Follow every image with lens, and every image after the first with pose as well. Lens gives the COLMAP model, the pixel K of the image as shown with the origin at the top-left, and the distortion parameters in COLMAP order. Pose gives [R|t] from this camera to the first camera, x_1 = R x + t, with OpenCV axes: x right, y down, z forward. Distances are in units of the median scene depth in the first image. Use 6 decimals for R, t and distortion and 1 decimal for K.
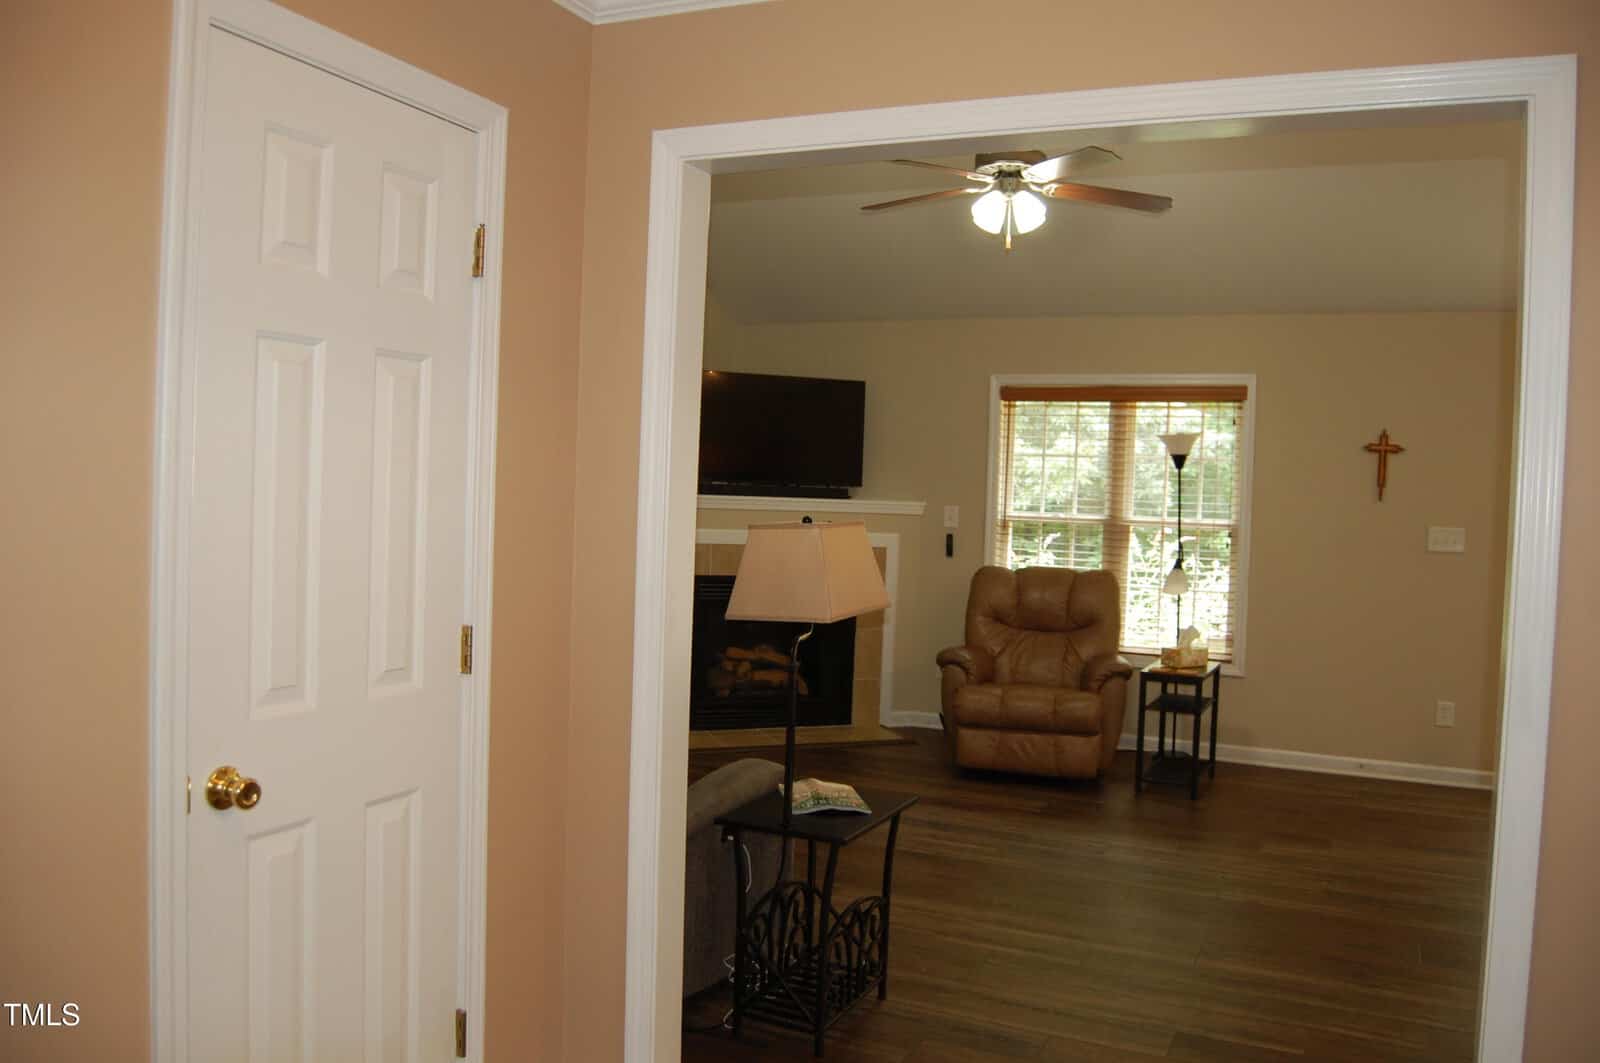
lens RADIAL K [[1248.1, 0, 809.0], [0, 1248.1, 526.3], [0, 0, 1]] dist [-0.094531, 0.031877]
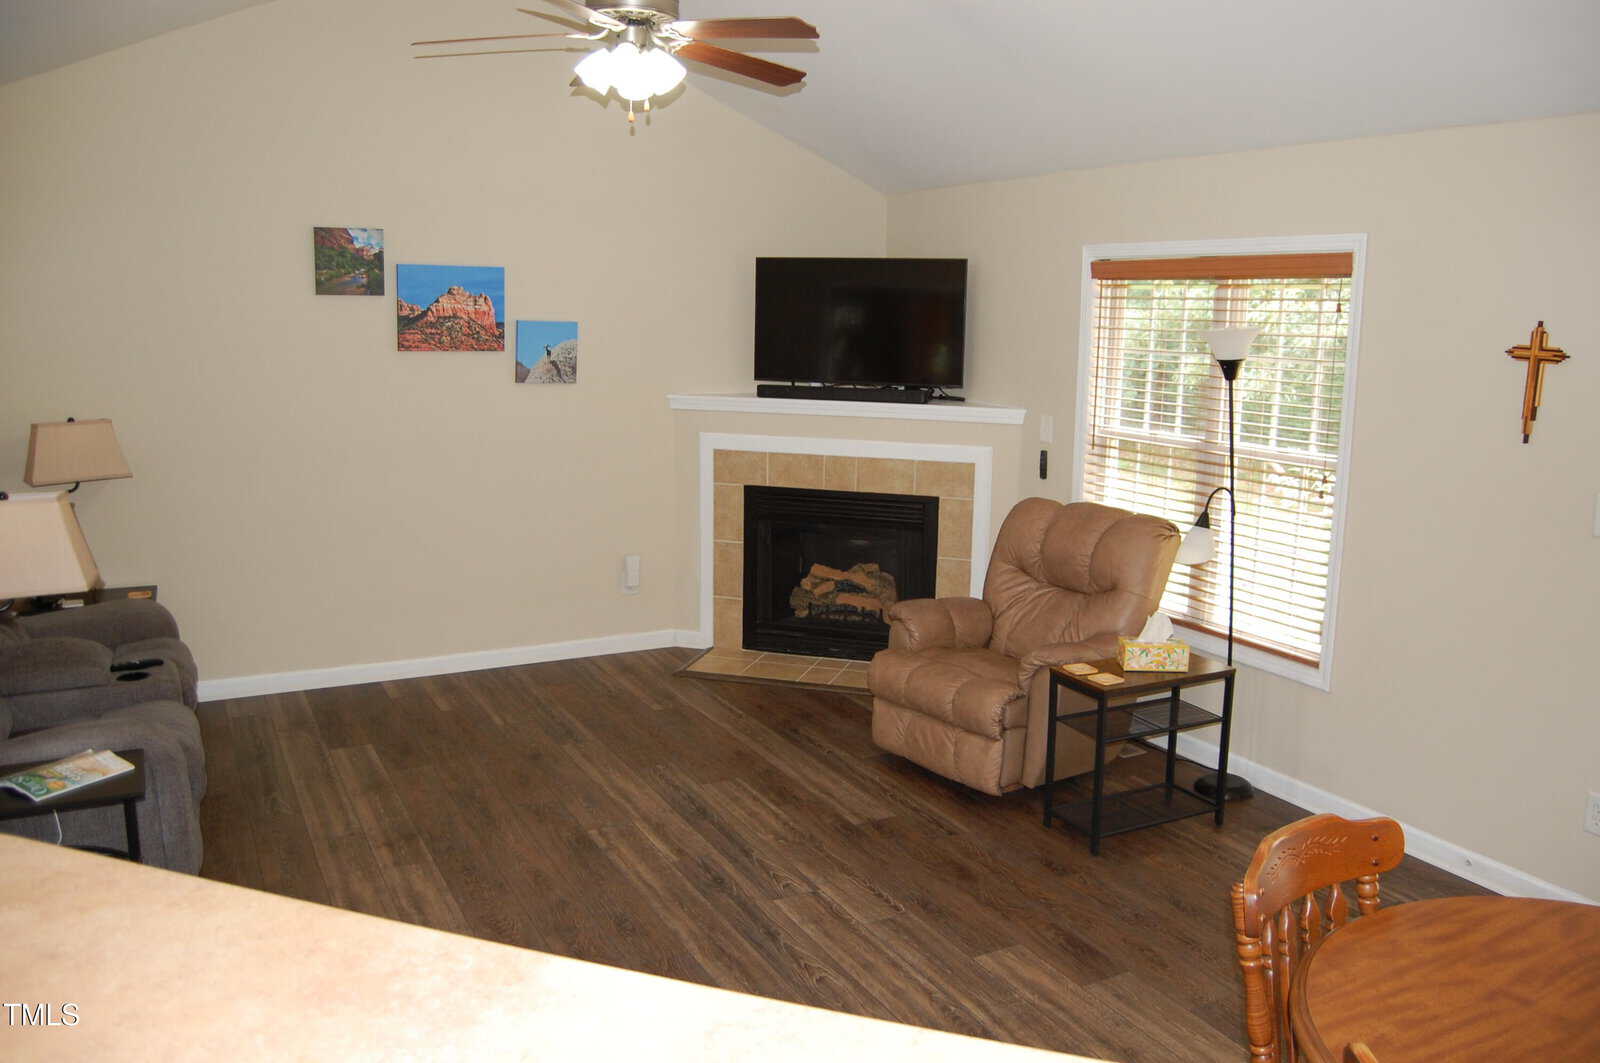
lens RADIAL K [[1248.1, 0, 809.0], [0, 1248.1, 526.3], [0, 0, 1]] dist [-0.094531, 0.031877]
pose [[0.798576, 0.082416, -0.596225, 0.512252], [-0.006303, 0.991672, 0.128636, -0.051166], [0.601861, -0.098968, 0.792445, 0.303773]]
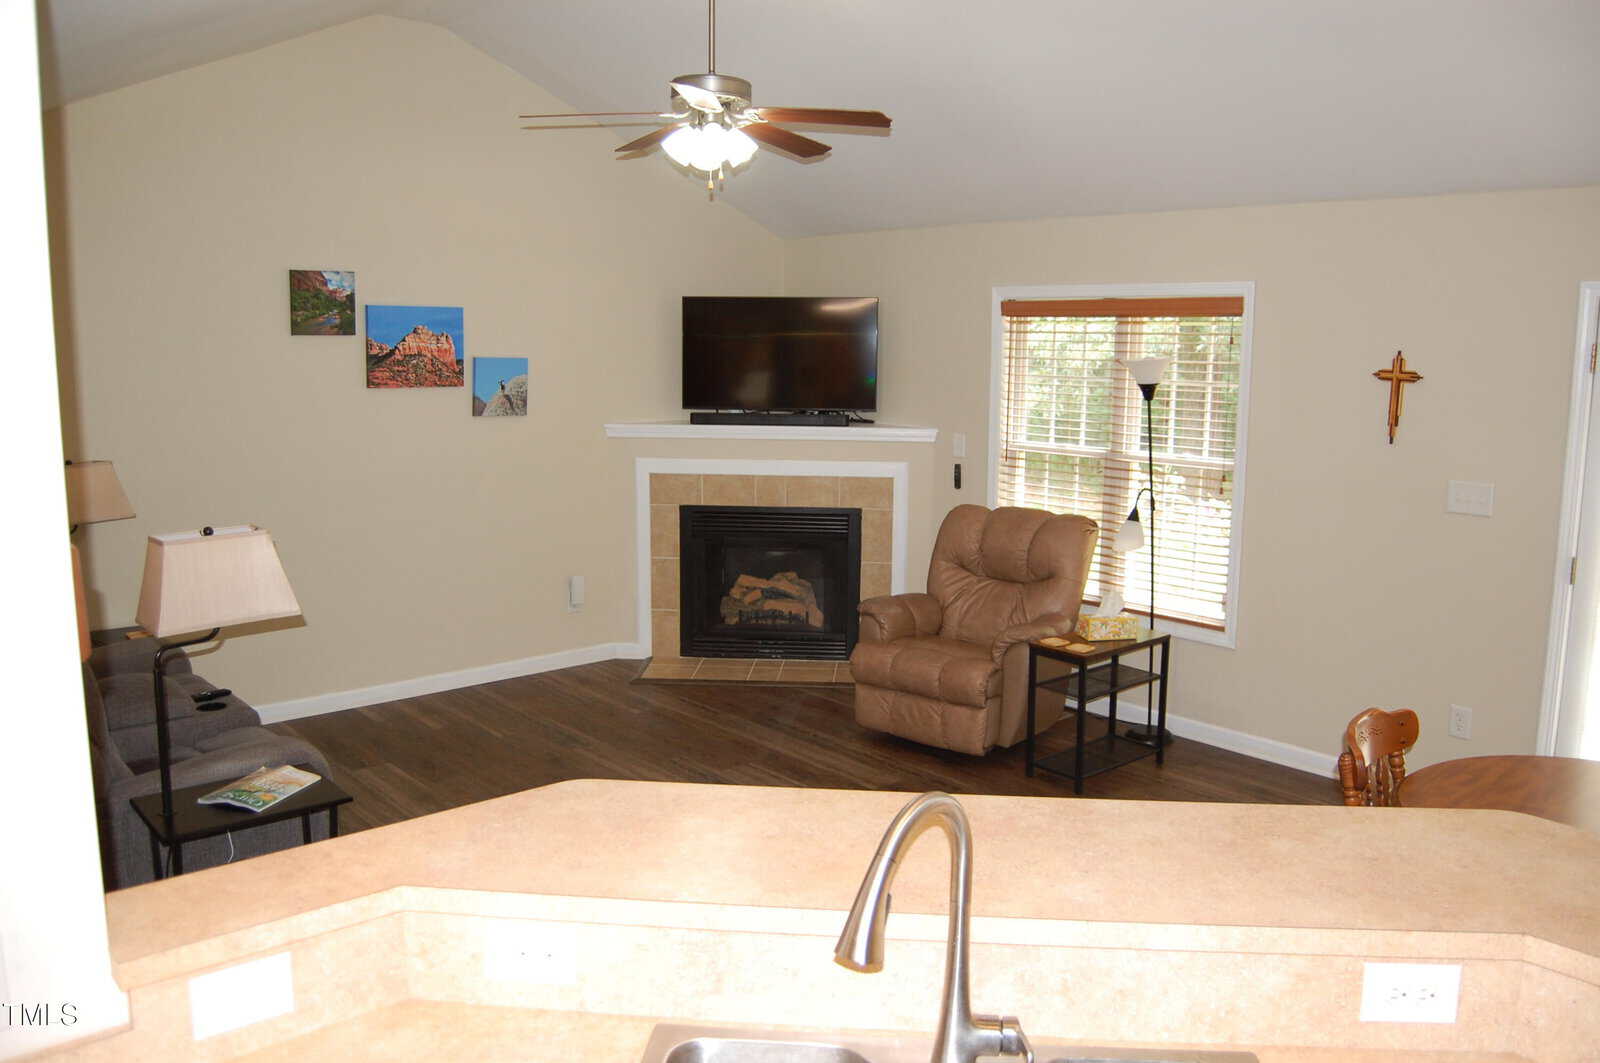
lens RADIAL K [[1248.1, 0, 809.0], [0, 1248.1, 526.3], [0, 0, 1]] dist [-0.094531, 0.031877]
pose [[0.913811, 0.034664, -0.404658, 0.419932], [0.011528, 0.993736, 0.111160, -0.056038], [0.405976, -0.106244, 0.907687, 0.132590]]
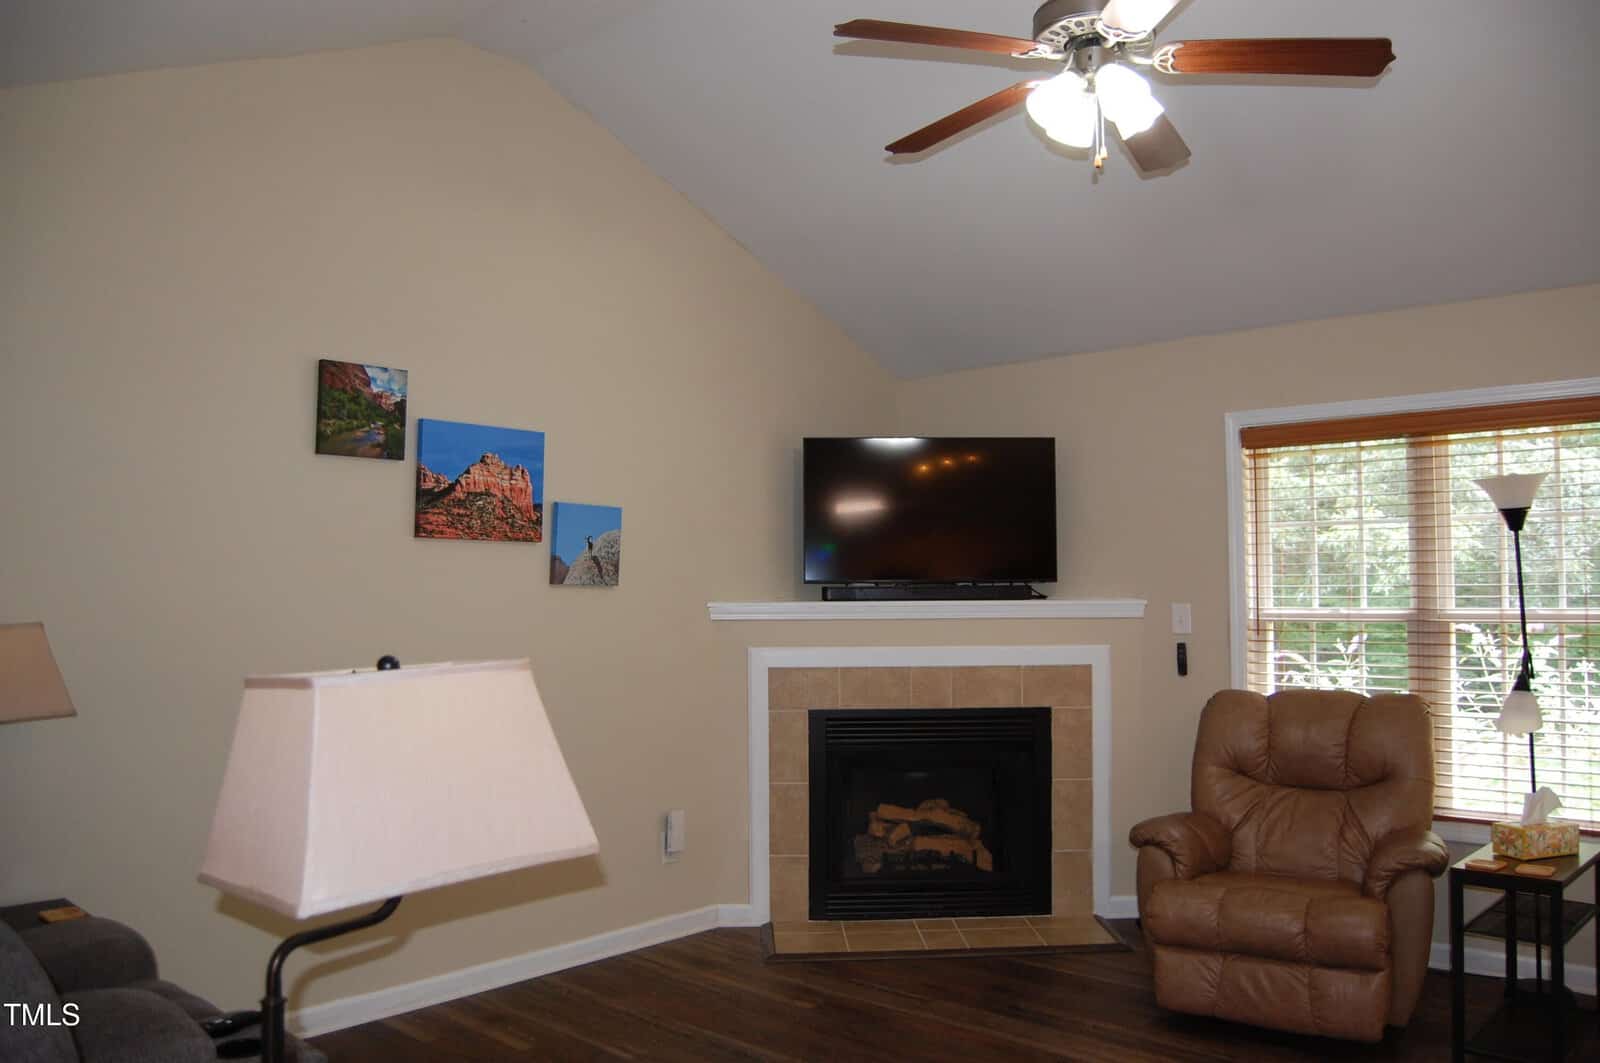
lens RADIAL K [[1248.1, 0, 809.0], [0, 1248.1, 526.3], [0, 0, 1]] dist [-0.094531, 0.031877]
pose [[0.951908, -0.055354, -0.301341, 0.138450], [0.030340, 0.995740, -0.087066, -0.005542], [0.304877, 0.073736, 0.949533, 0.294128]]
